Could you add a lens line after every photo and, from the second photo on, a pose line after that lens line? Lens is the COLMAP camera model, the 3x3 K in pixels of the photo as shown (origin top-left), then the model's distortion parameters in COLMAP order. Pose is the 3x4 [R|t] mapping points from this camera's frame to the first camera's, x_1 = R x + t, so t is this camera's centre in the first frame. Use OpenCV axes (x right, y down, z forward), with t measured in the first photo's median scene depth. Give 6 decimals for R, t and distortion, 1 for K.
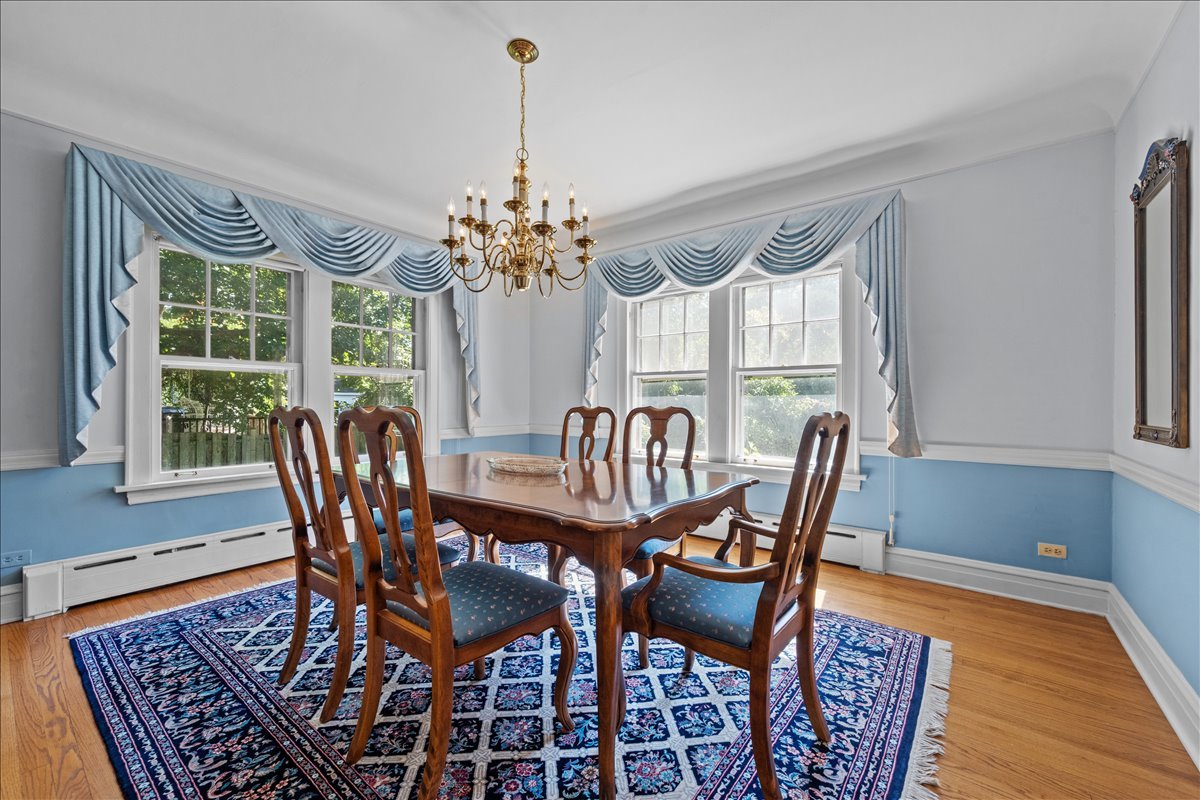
lens RADIAL K [[478.8, 0, 601.6], [0, 478.8, 400.6], [0, 0, 1]] dist [-0.001726, 0.000025]
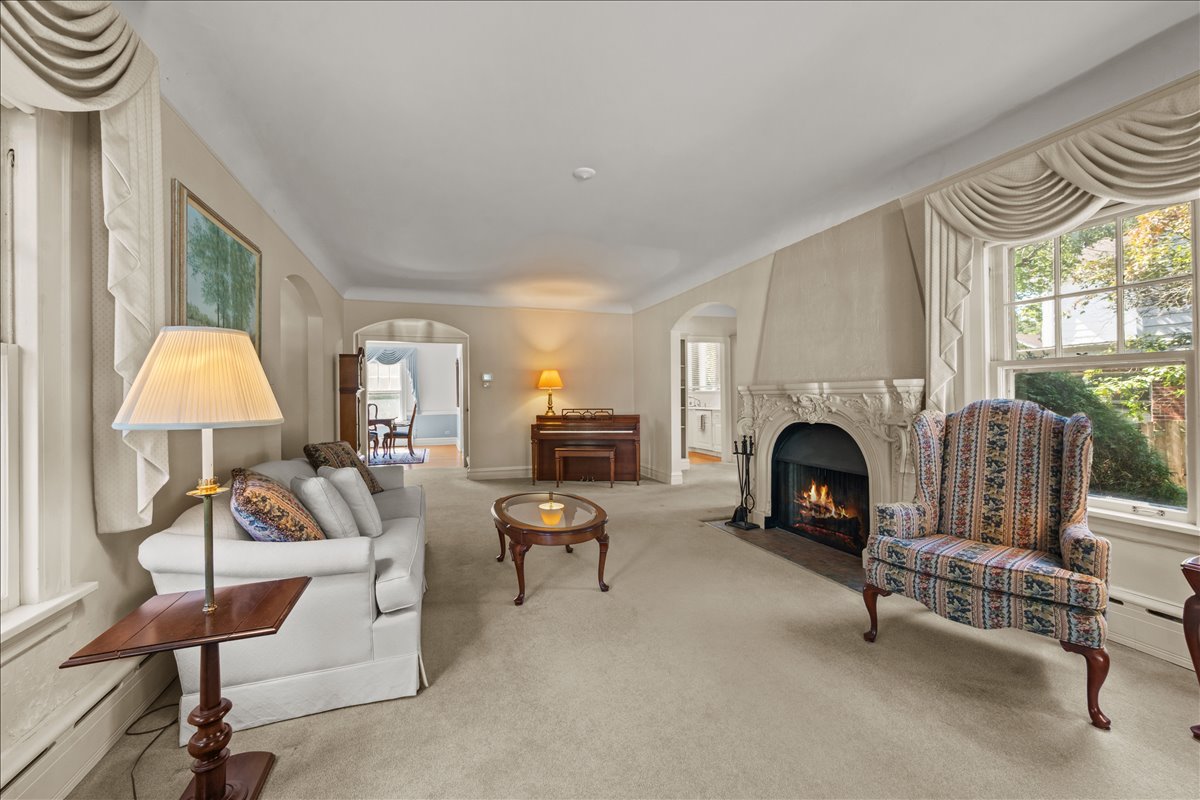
lens RADIAL K [[478.8, 0, 609.8], [0, 478.8, 389.2], [0, 0, 1]] dist [-0.001726, 0.000025]
pose [[0.521556, 0.004534, 0.853205, -1.788408], [0.013367, 0.999820, -0.013484, -0.019334], [-0.853113, 0.018438, 0.521401, -2.259375]]
